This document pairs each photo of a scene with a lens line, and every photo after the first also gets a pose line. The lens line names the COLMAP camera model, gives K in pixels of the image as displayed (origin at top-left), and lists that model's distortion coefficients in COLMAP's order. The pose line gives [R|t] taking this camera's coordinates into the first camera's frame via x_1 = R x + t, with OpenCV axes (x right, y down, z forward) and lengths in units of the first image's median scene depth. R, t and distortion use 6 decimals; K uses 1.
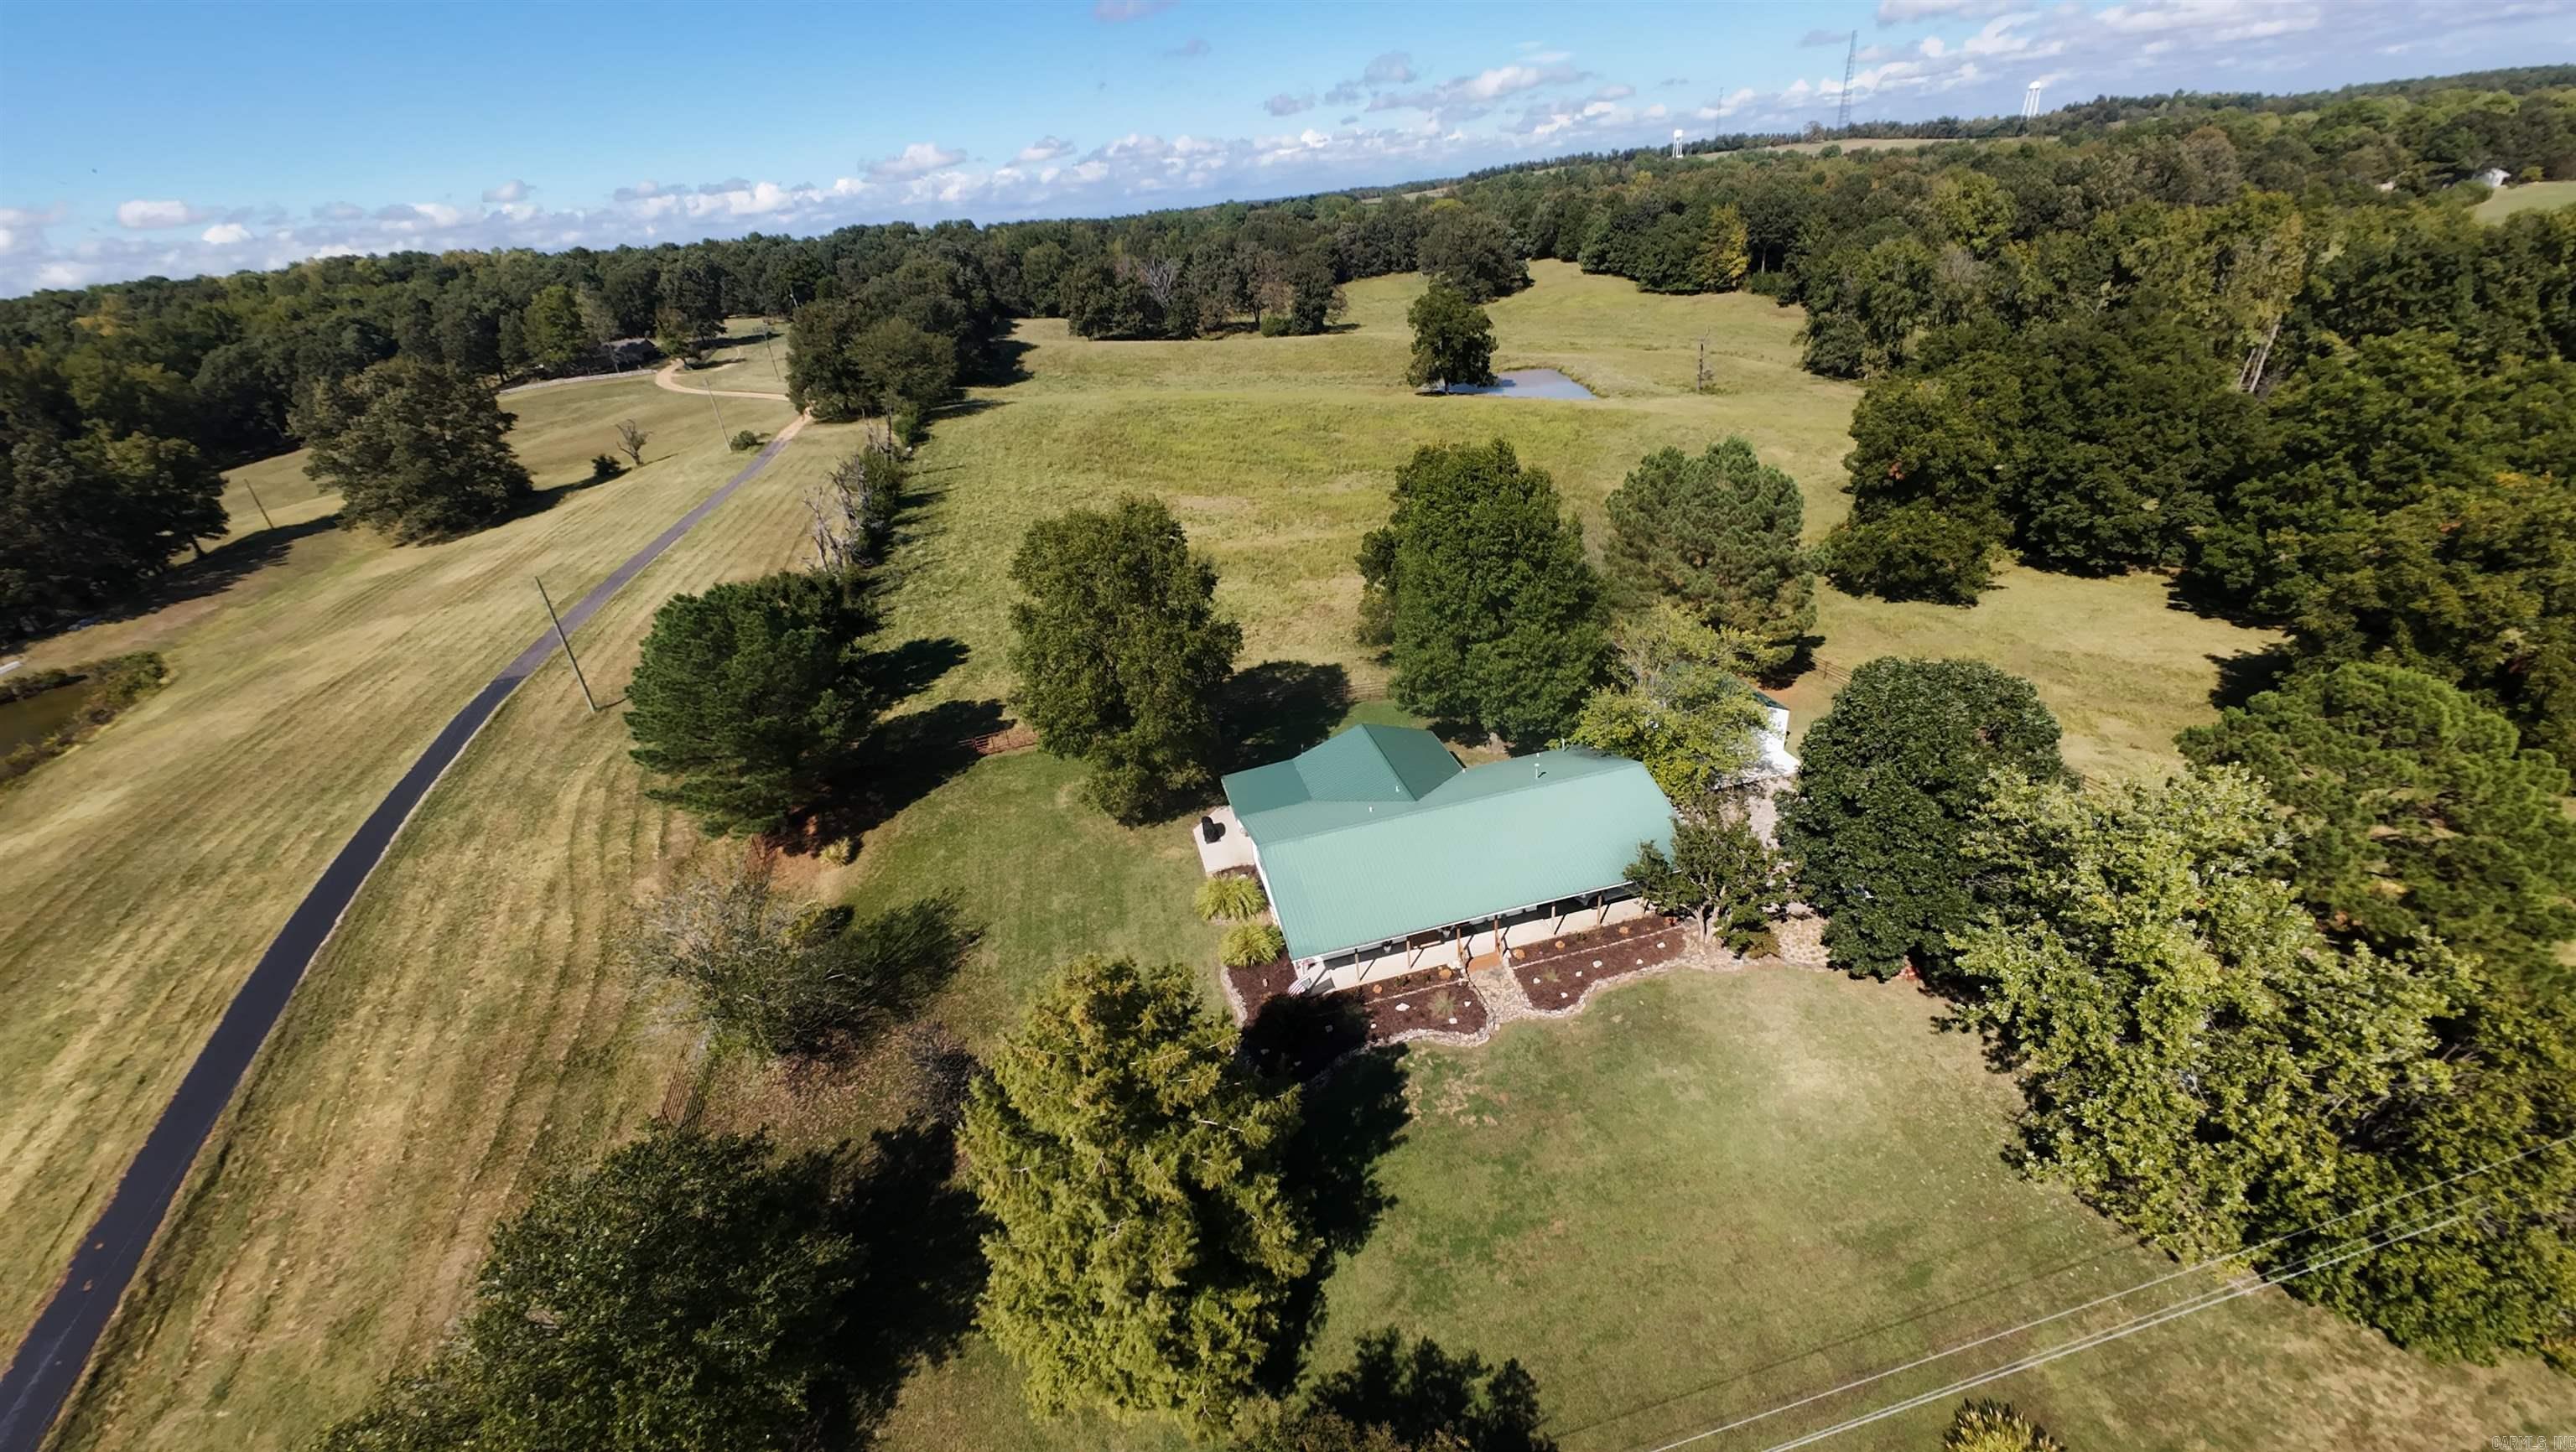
lens RADIAL K [[1005.6, 0, 1287.5], [0, 1005.6, 720.3], [0, 0, 1]] dist [-0.000775, 0.001744]
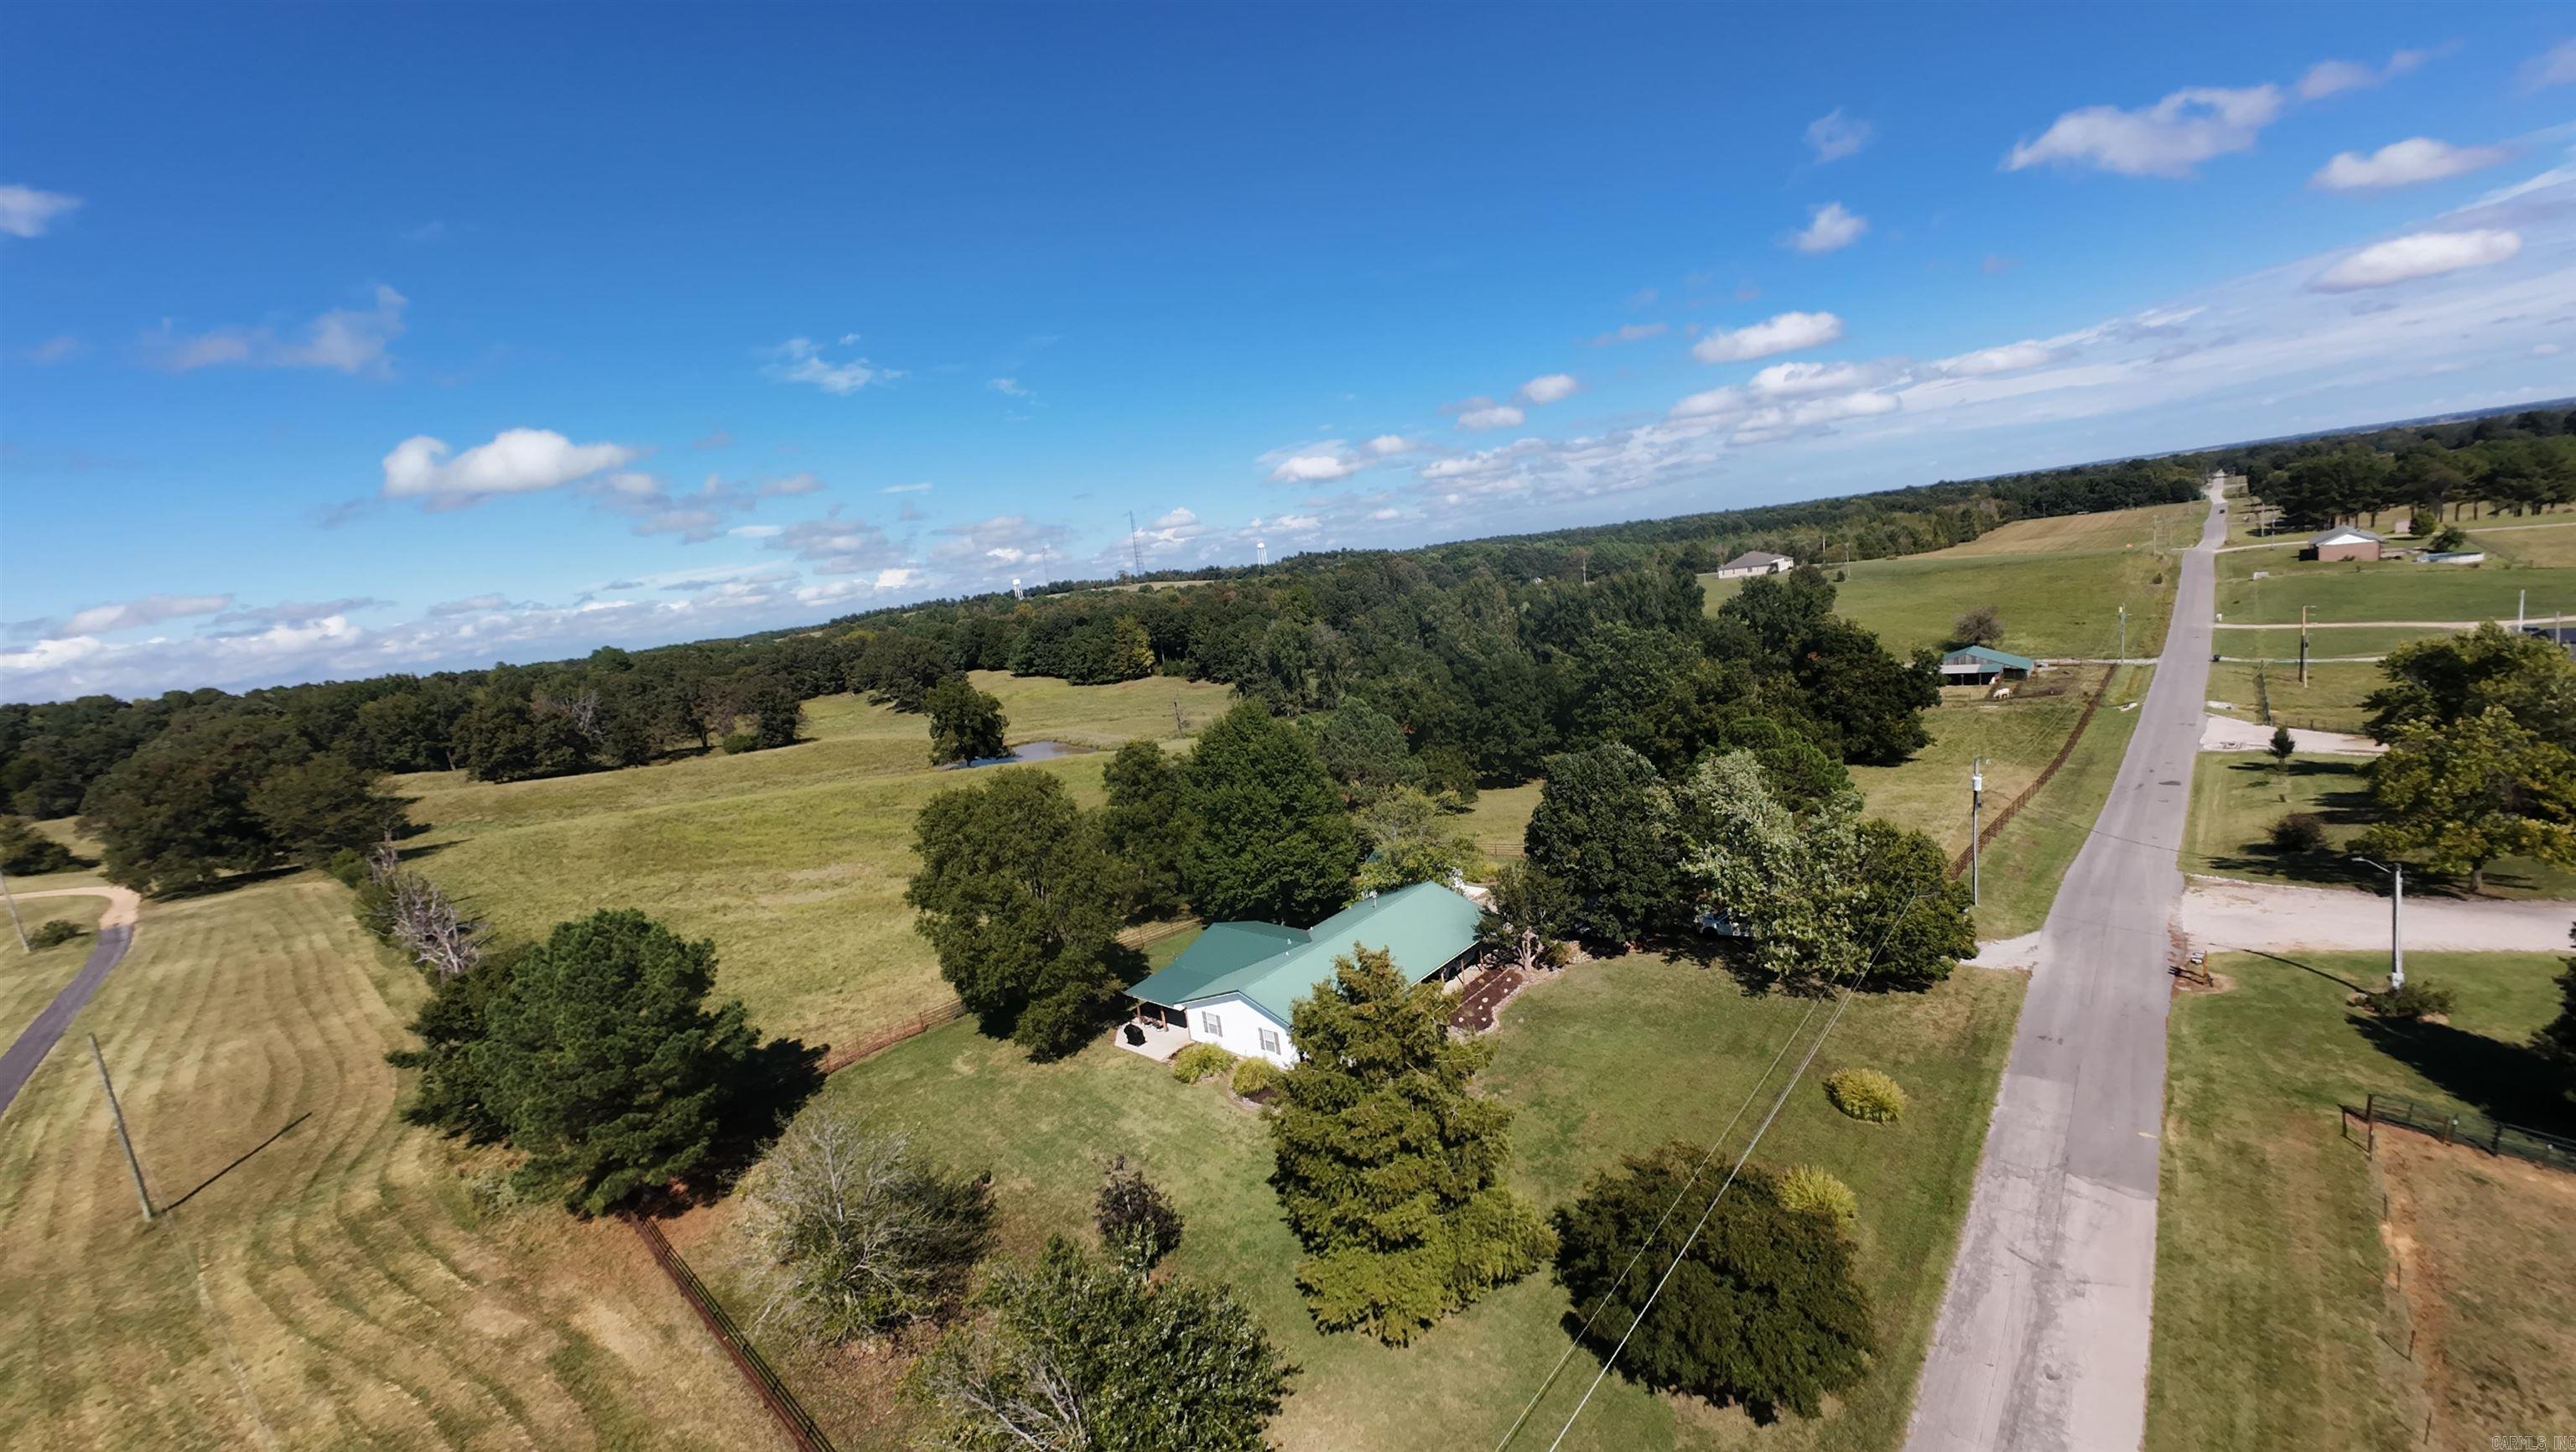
lens RADIAL K [[1005.6, 0, 1287.5], [0, 1005.6, 720.3], [0, 0, 1]] dist [-0.000775, 0.001744]
pose [[0.827057, -0.102713, 0.552655, -0.613078], [0.307602, 0.905596, -0.292024, 0.200413], [-0.470487, 0.411518, 0.780574, -0.117089]]
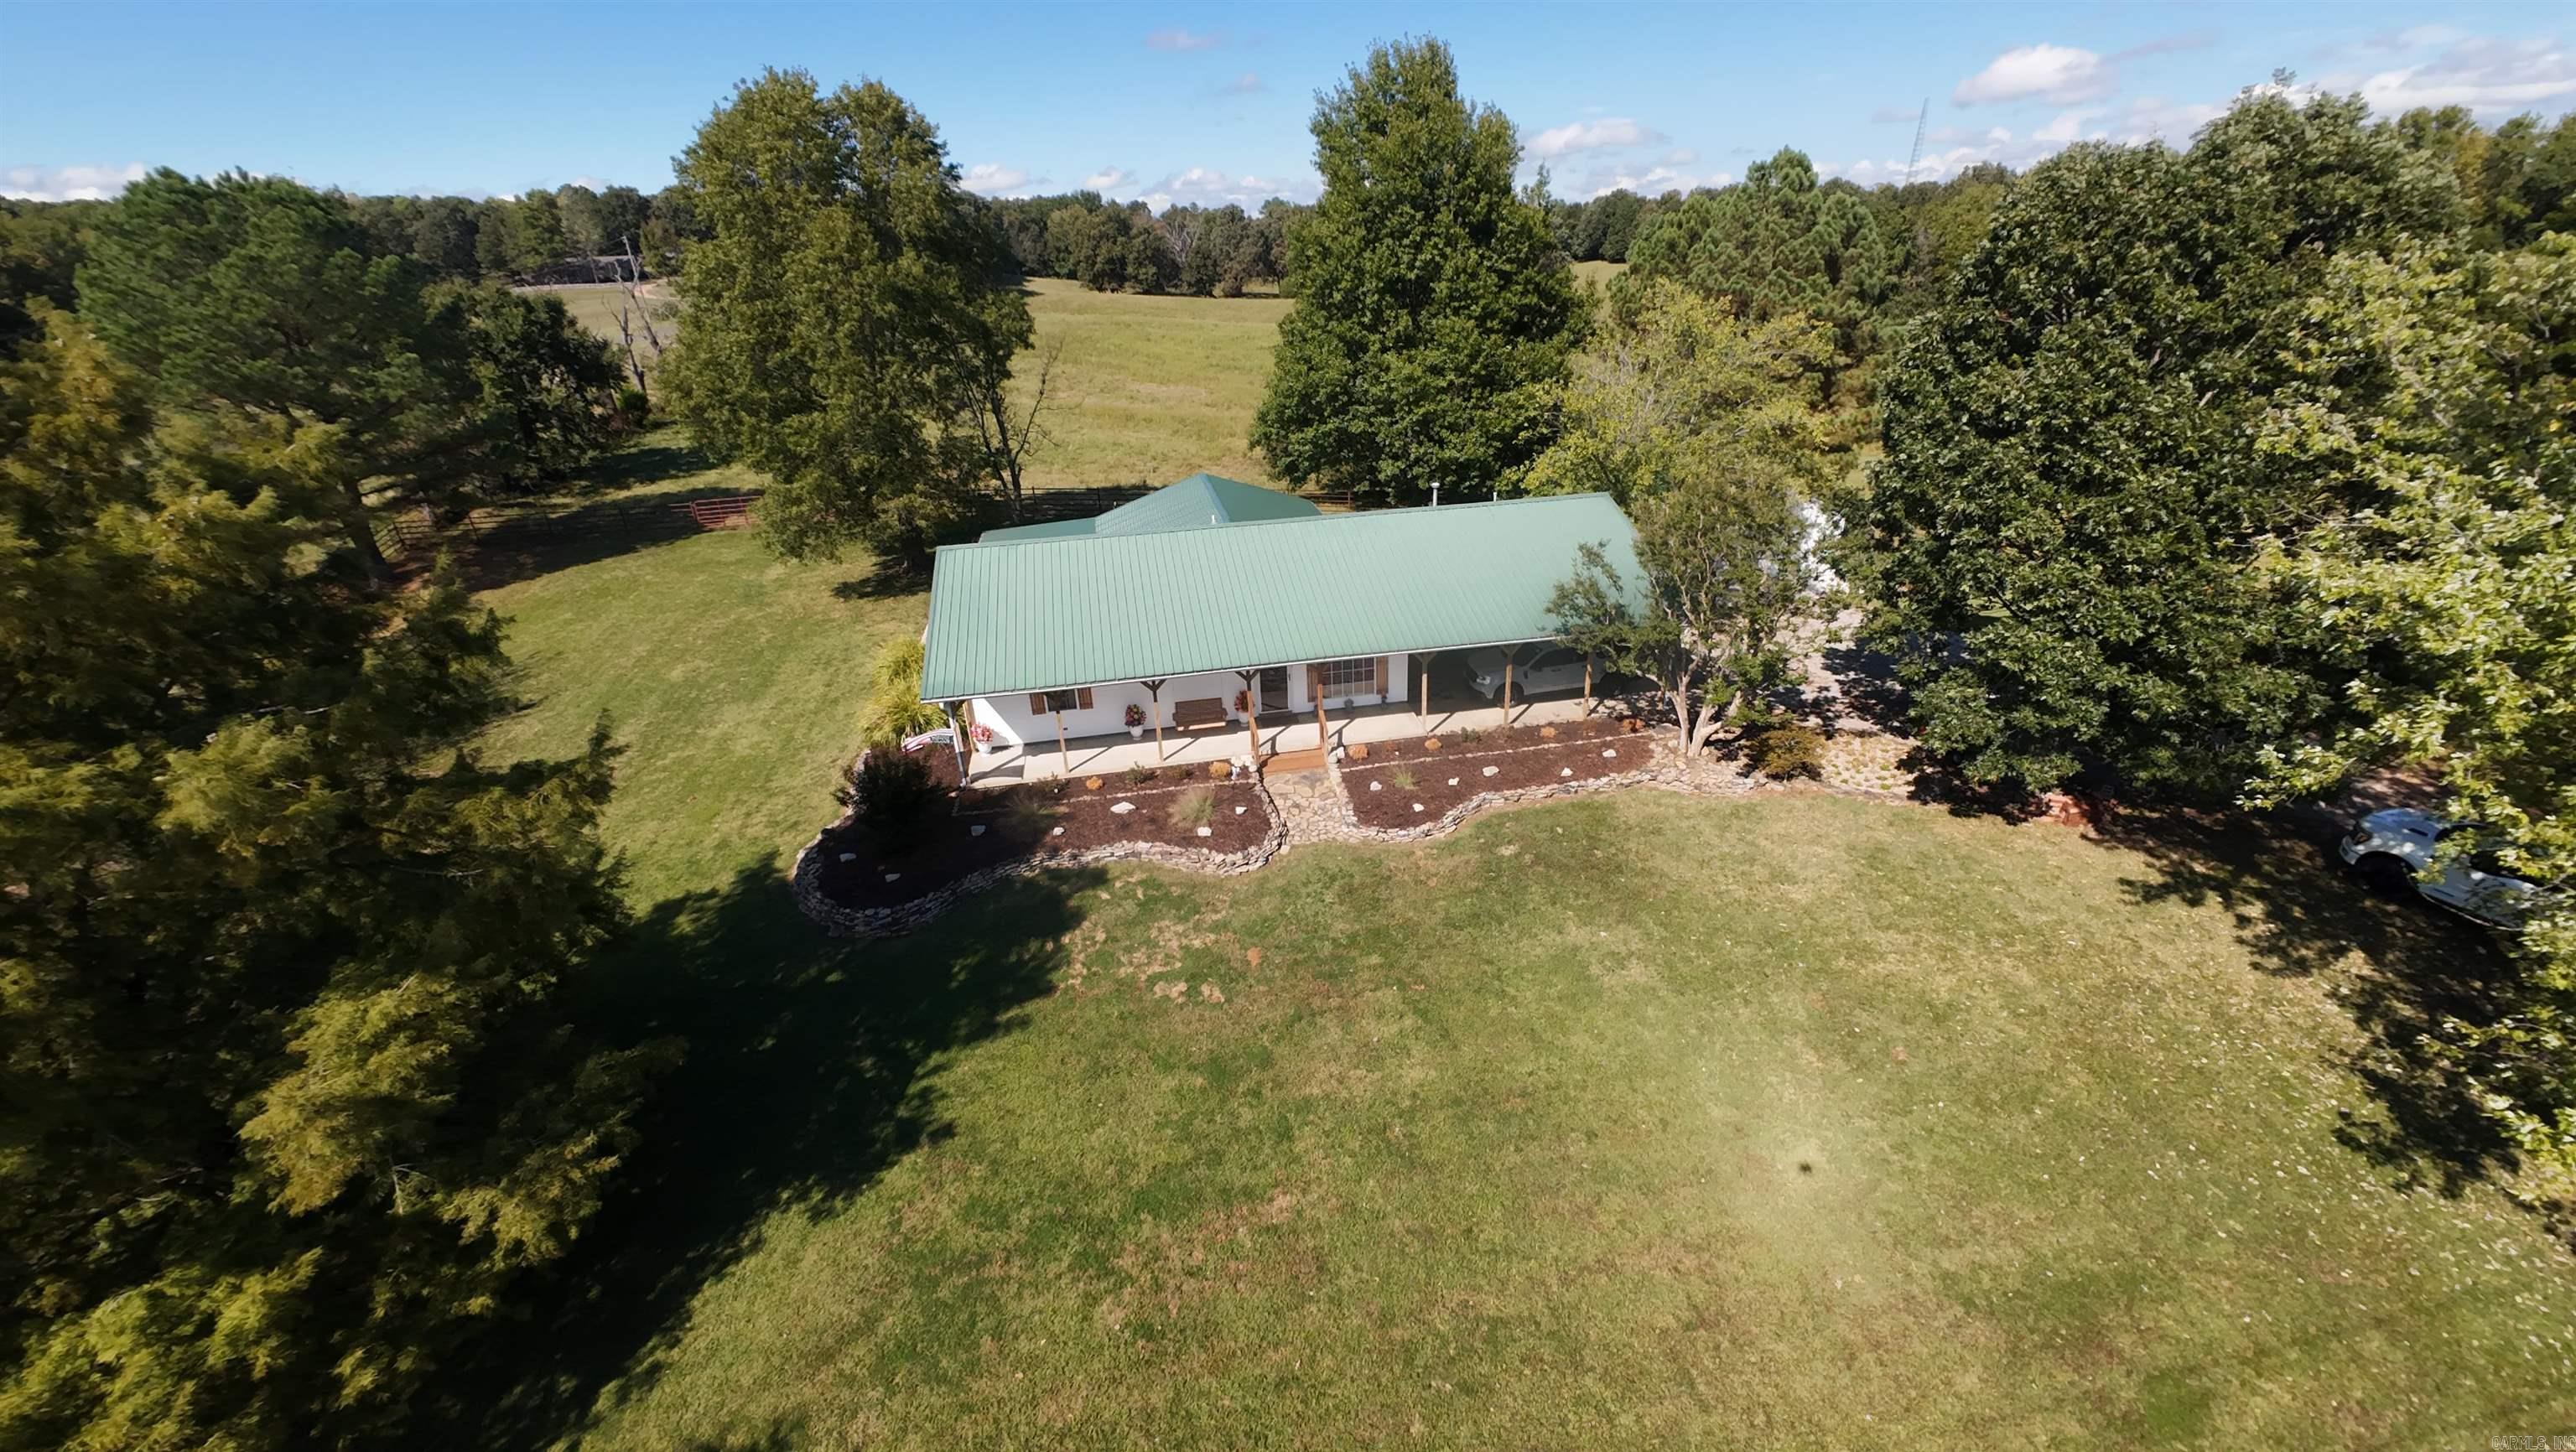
lens RADIAL K [[1005.6, 0, 1287.5], [0, 1005.6, 720.3], [0, 0, 1]] dist [-0.000775, 0.001744]
pose [[0.996853, 0.074987, -0.025702, 0.194904], [-0.075794, 0.996610, -0.032012, 0.225714], [0.023214, 0.033859, 0.999157, 0.410681]]
